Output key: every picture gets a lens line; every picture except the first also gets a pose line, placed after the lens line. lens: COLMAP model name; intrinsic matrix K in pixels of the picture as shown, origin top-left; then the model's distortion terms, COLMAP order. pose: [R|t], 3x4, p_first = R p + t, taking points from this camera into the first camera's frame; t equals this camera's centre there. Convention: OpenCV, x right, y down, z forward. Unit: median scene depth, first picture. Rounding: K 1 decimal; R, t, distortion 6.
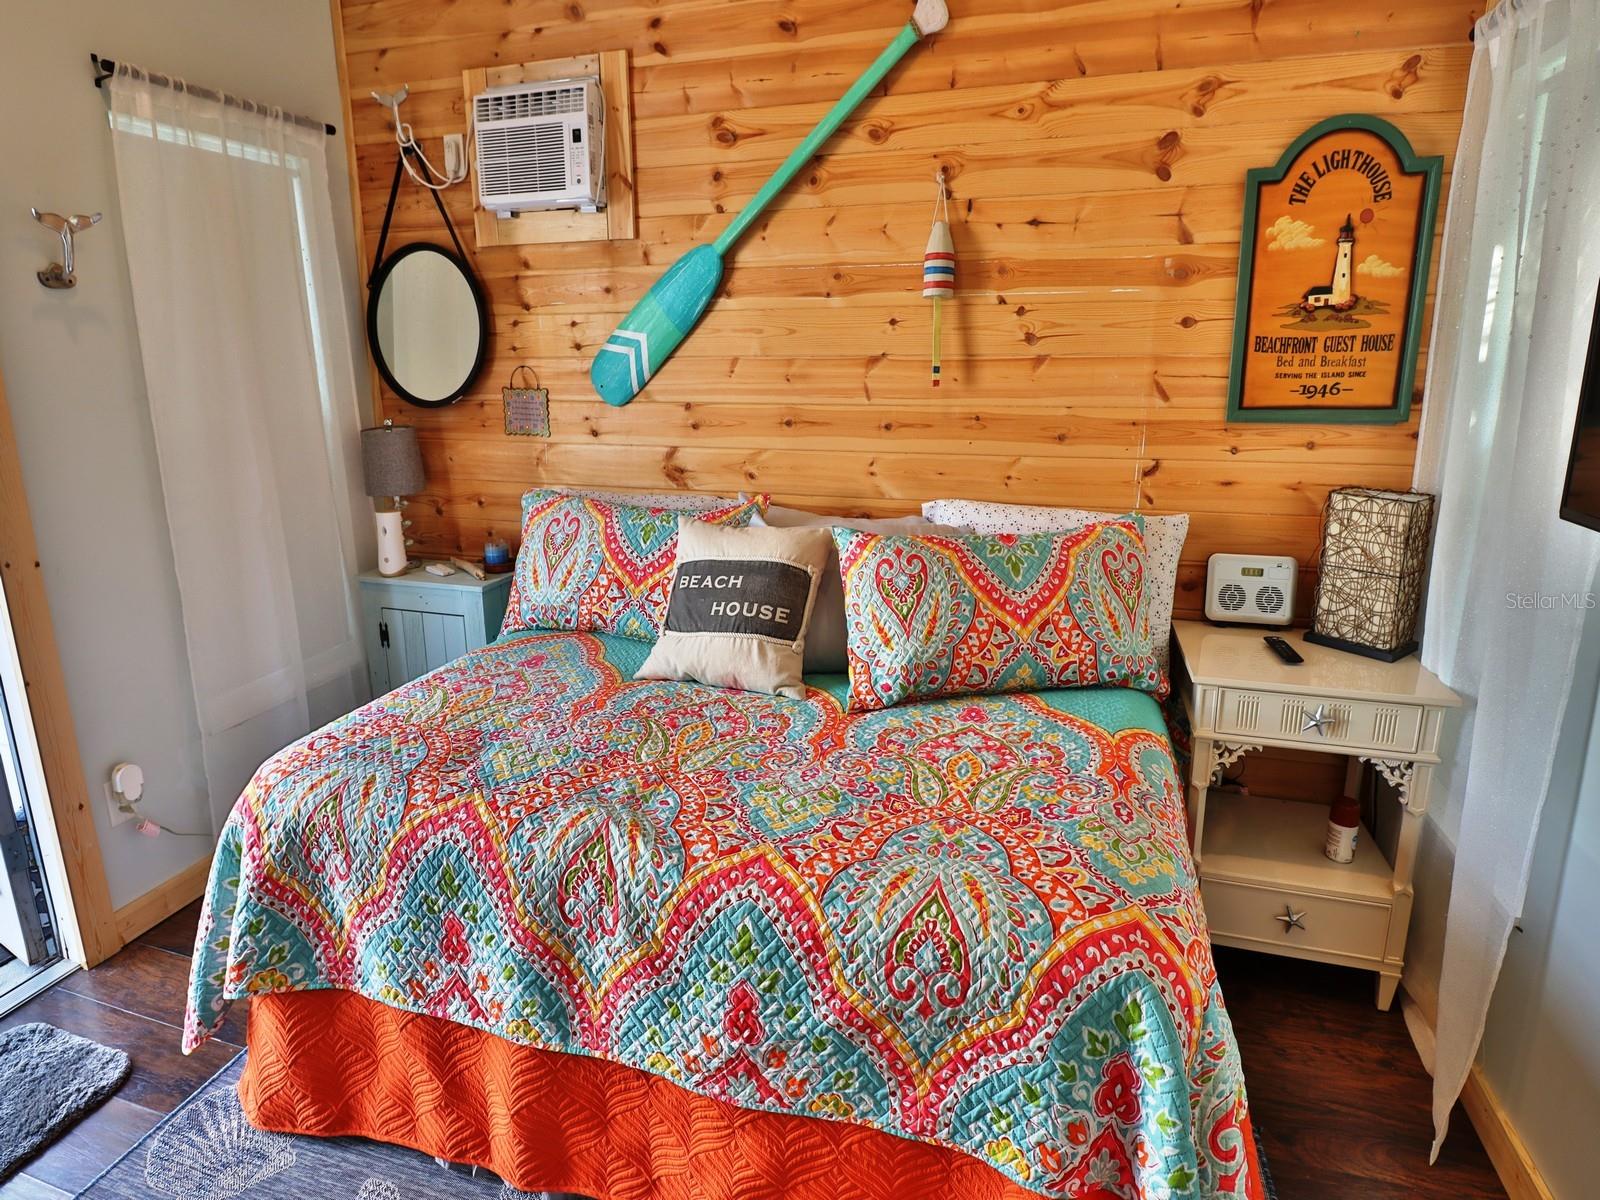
lens RADIAL K [[844.5, 0, 804.9], [0, 844.5, 528.1], [0, 0, 1]] dist [0.000079, -0.014995]
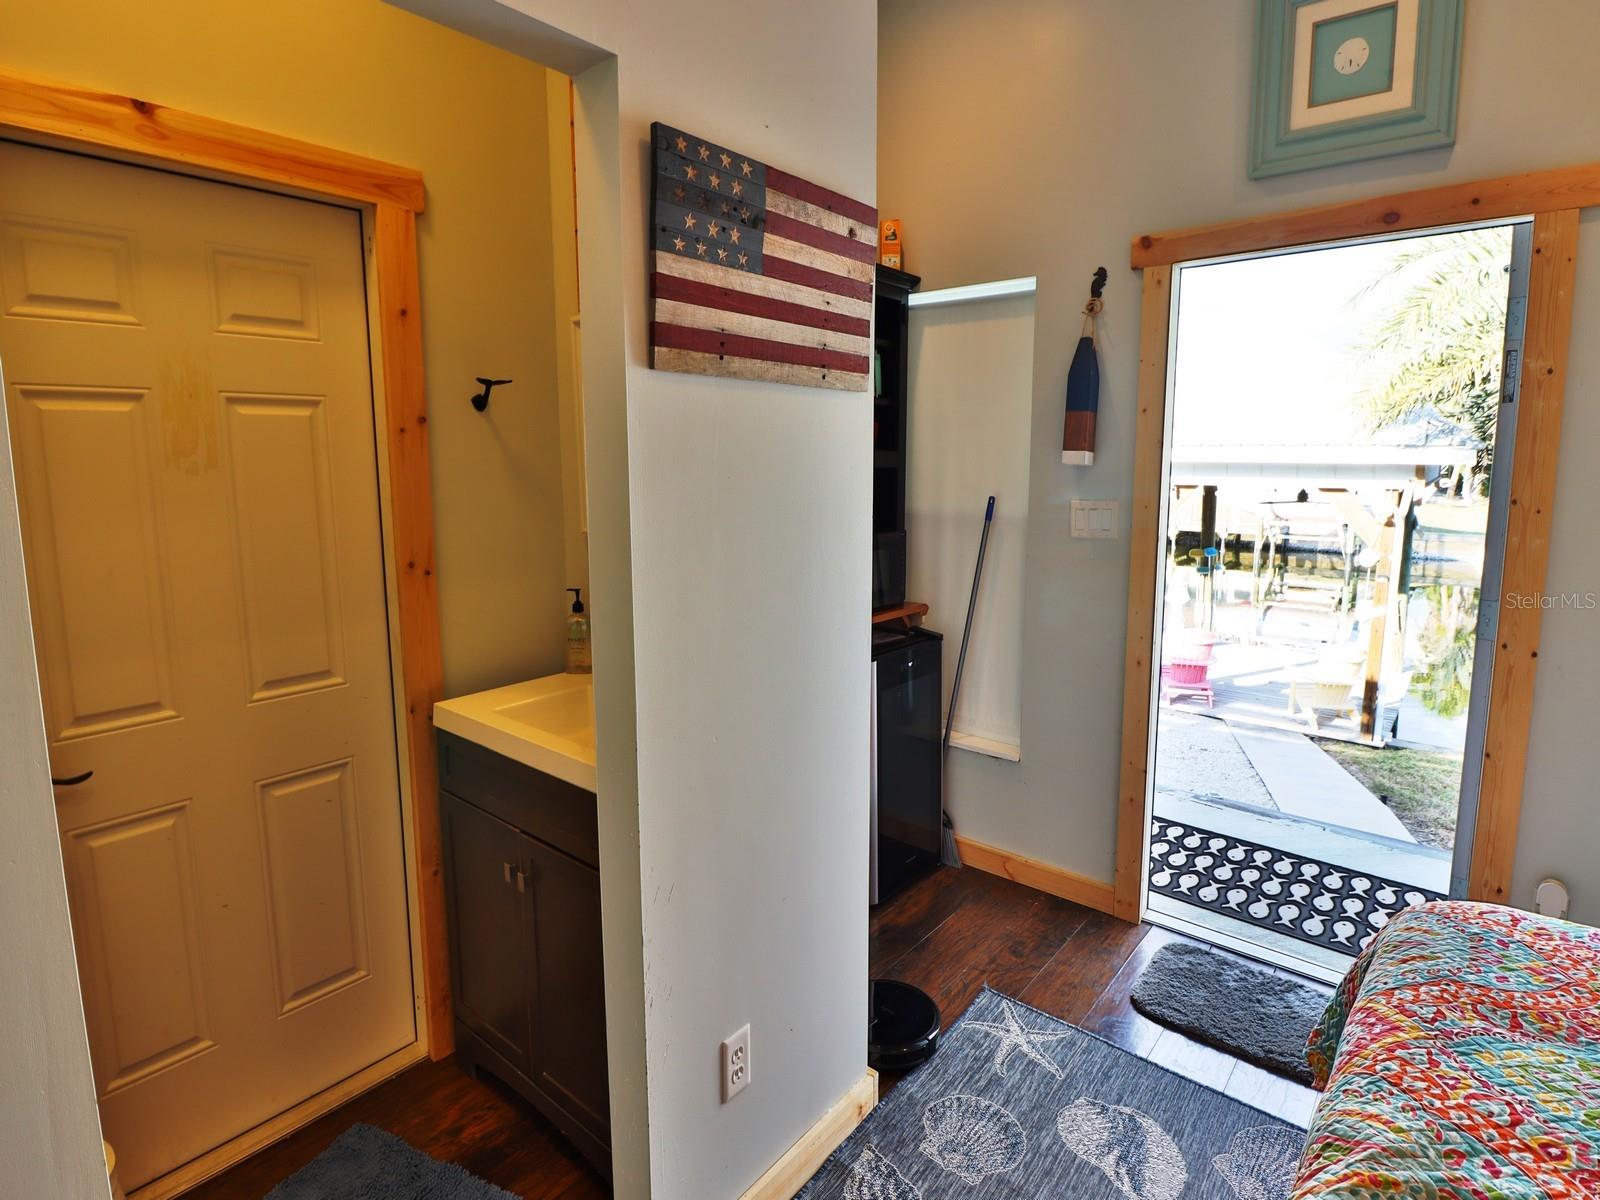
lens RADIAL K [[829.1, 0, 807.4], [0, 829.1, 565.3], [0, 0, 1]] dist [0.002619, -0.006772]
pose [[-0.389545, 0.132386, -0.911443, 0.317538], [-0.191199, 0.956432, 0.220638, -0.103795], [0.900943, 0.260216, -0.347261, 0.457080]]
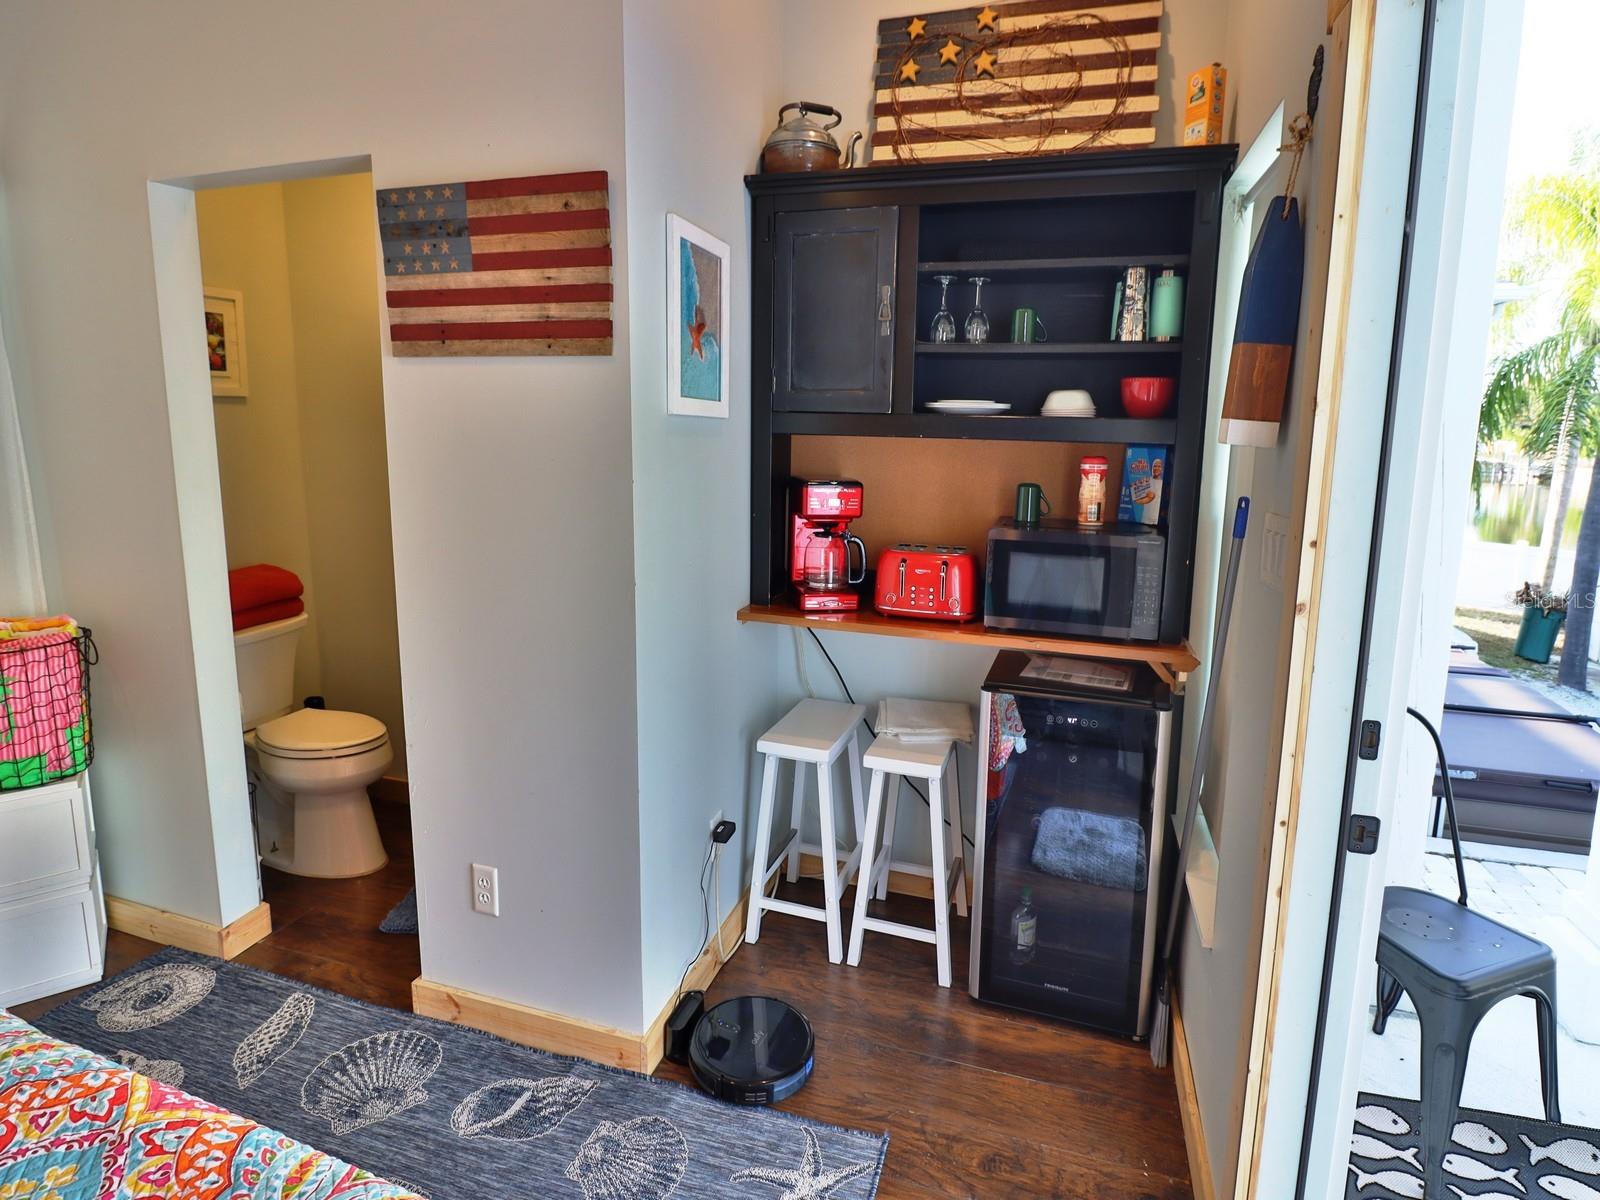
lens RADIAL K [[829.1, 0, 807.4], [0, 829.1, 565.3], [0, 0, 1]] dist [0.002619, -0.006772]
pose [[-0.999857, -0.005712, 0.015926, -0.622901], [0.000455, 0.931876, 0.362777, -0.196331], [-0.016913, 0.362732, -0.931740, 0.987803]]
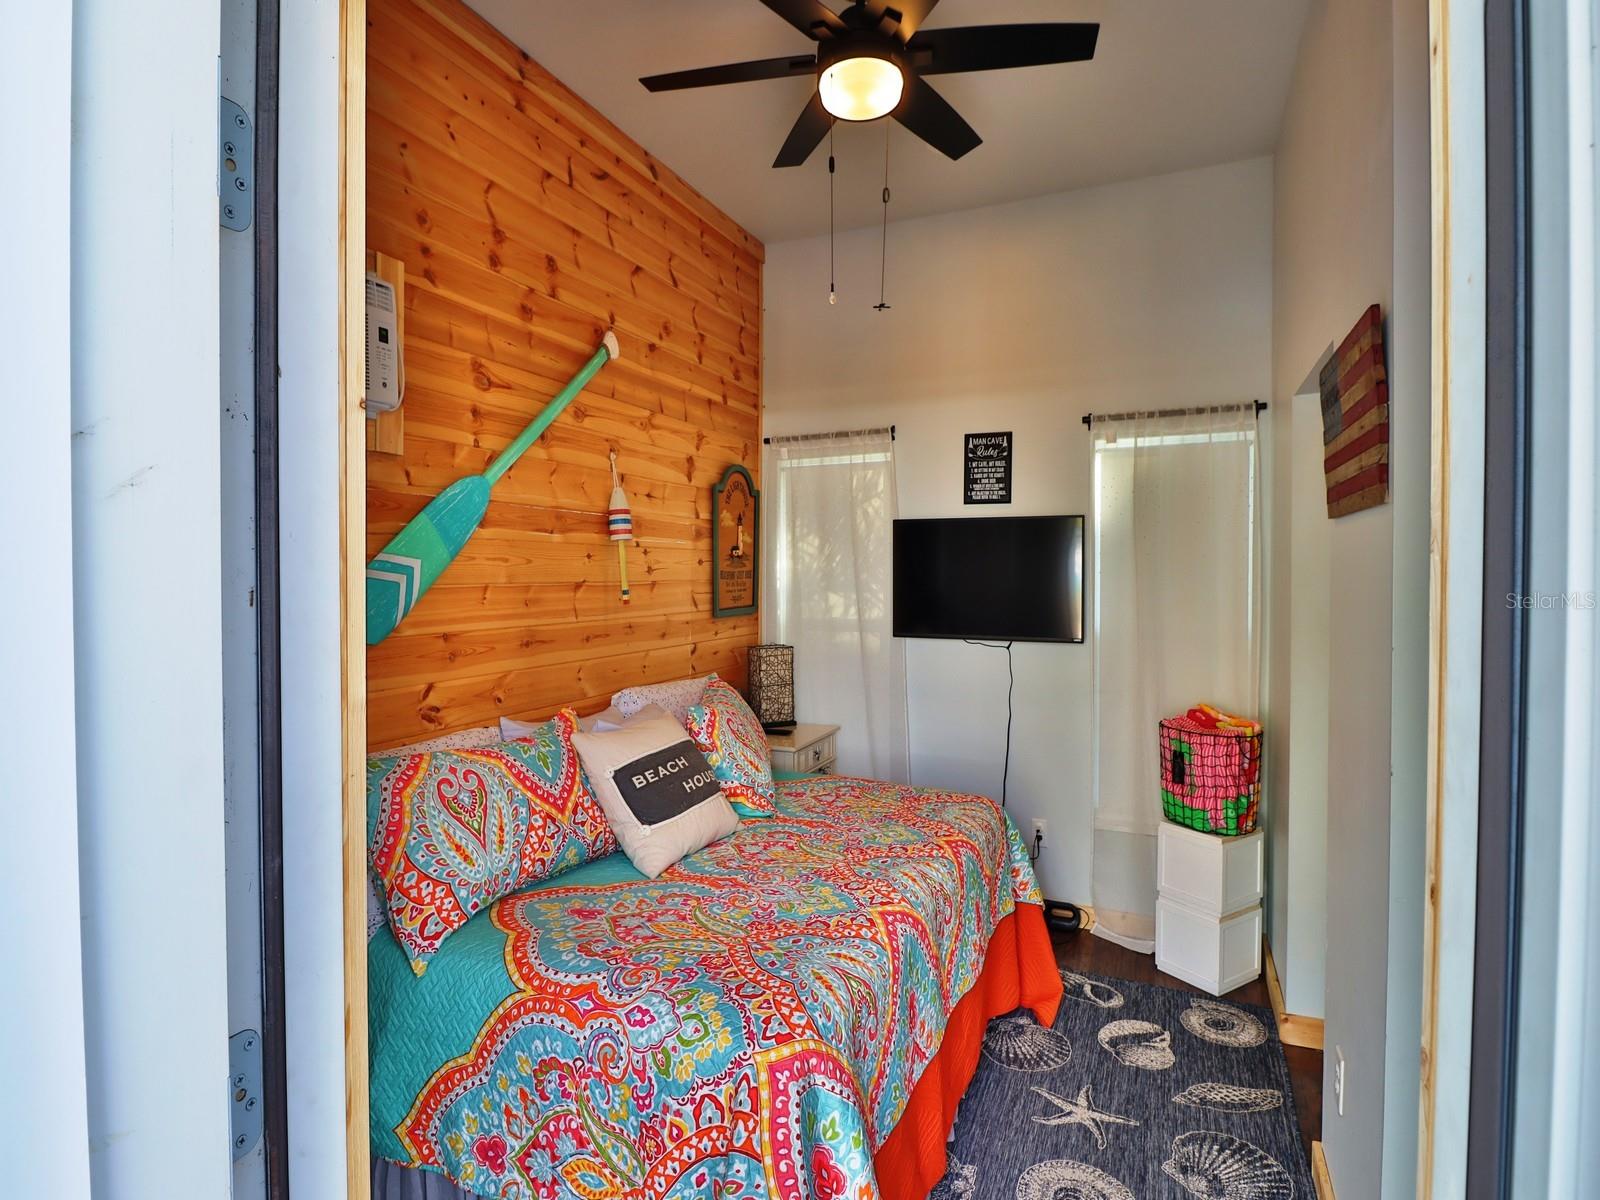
lens RADIAL K [[829.1, 0, 807.4], [0, 829.1, 565.3], [0, 0, 1]] dist [0.002619, -0.006772]
pose [[0.114018, 0.015959, 0.993350, -1.185872], [0.203871, 0.978216, -0.039116, -0.124536], [-0.972336, 0.206975, 0.108281, 0.594172]]
